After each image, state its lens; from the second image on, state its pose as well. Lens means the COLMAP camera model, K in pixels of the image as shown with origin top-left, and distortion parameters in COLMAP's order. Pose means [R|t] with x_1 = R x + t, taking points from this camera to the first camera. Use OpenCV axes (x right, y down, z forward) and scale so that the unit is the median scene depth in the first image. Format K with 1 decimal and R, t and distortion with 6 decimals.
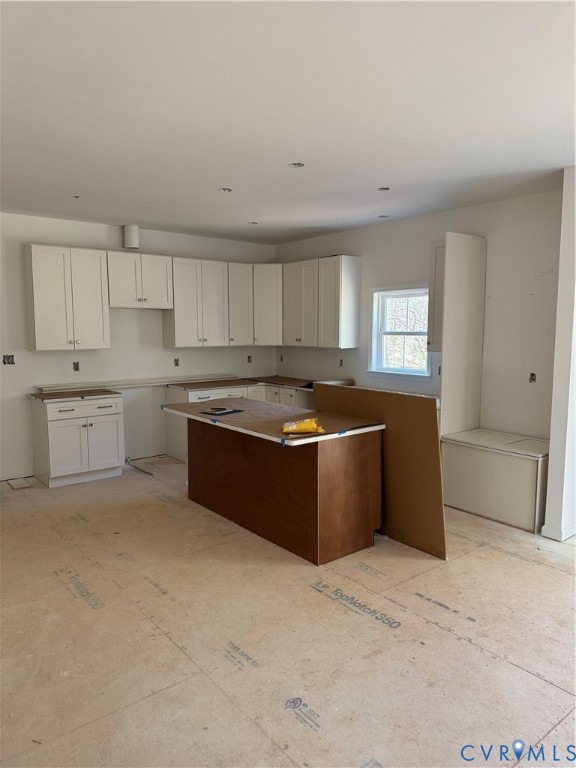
lens RADIAL K [[530.3, 0, 287.6], [0, 530.3, 386.3], [0, 0, 1]] dist [0.008171, -0.001091]
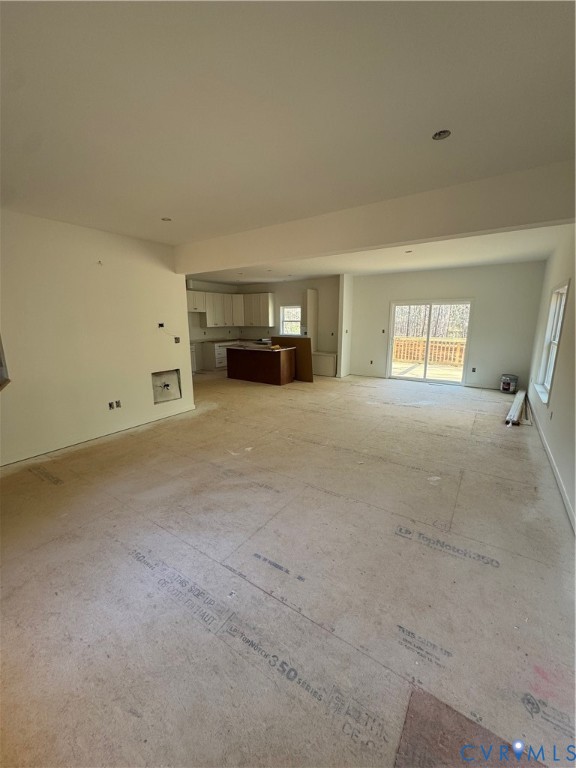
lens RADIAL K [[308.3, 0, 290.4], [0, 308.3, 382.8], [0, 0, 1]] dist [-0.001653, -0.000019]
pose [[0.952426, -0.066840, 0.297351, -0.324857], [0.038331, 0.994178, 0.100702, 0.068811], [-0.302350, -0.084513, 0.949443, -0.656073]]
